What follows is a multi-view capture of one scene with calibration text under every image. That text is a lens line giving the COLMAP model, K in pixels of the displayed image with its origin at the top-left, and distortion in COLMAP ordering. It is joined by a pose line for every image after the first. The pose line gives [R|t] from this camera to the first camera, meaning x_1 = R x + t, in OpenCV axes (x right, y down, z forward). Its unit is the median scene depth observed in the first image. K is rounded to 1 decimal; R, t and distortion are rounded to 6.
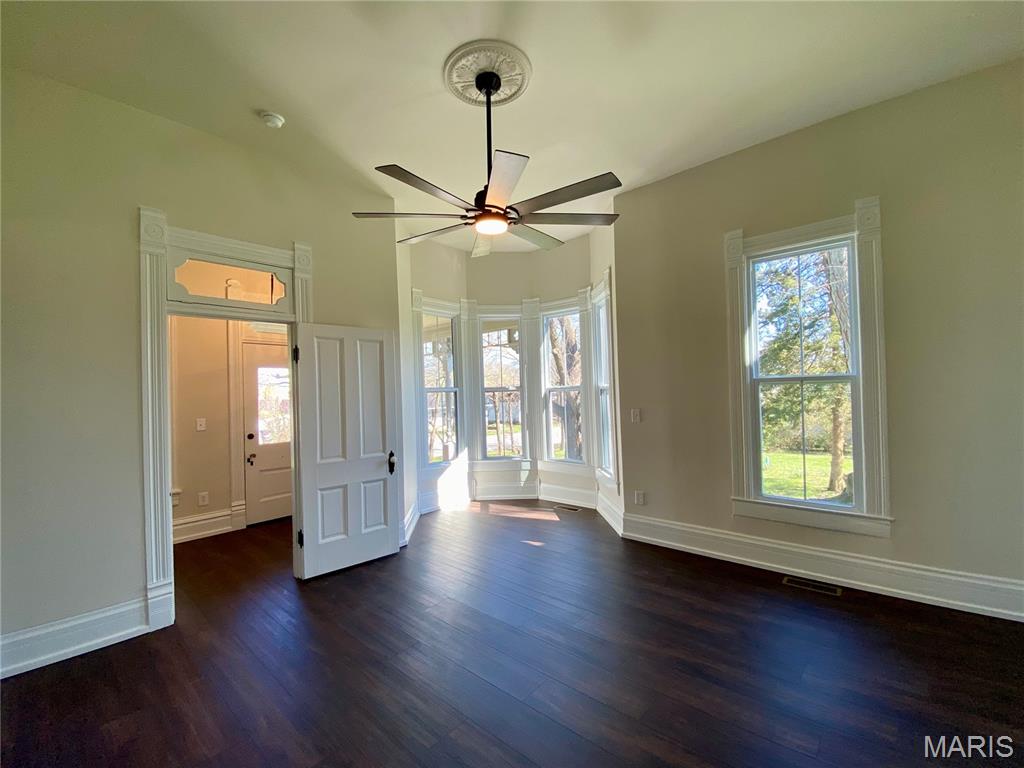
lens RADIAL K [[424.6, 0, 512.0], [0, 424.6, 384.0], [0, 0, 1]] dist [-0.000260, -0.000074]
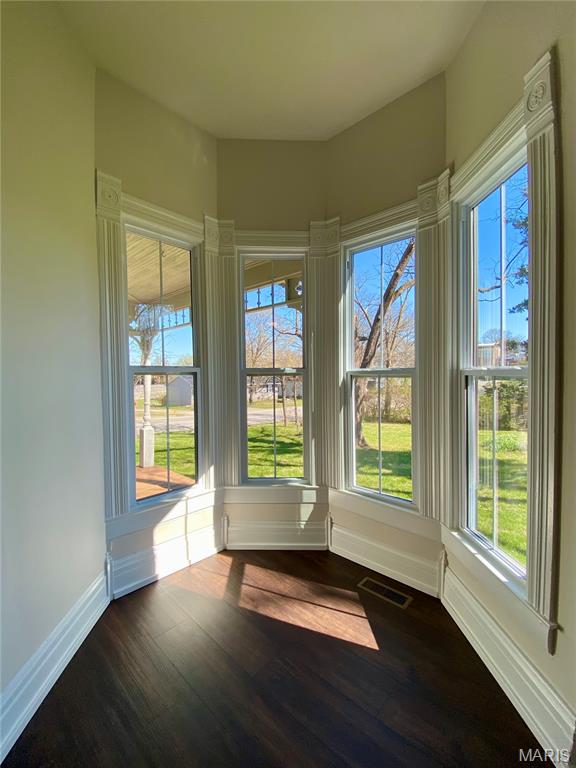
lens RADIAL K [[318.5, 0, 288.0], [0, 318.5, 384.0], [0, 0, 1]] dist [-0.000260, -0.000074]
pose [[0.999391, 0.022400, -0.026746, 0.010578], [-0.020978, 0.998410, 0.052312, 0.005664], [0.027876, -0.051719, 0.998273, 0.546911]]
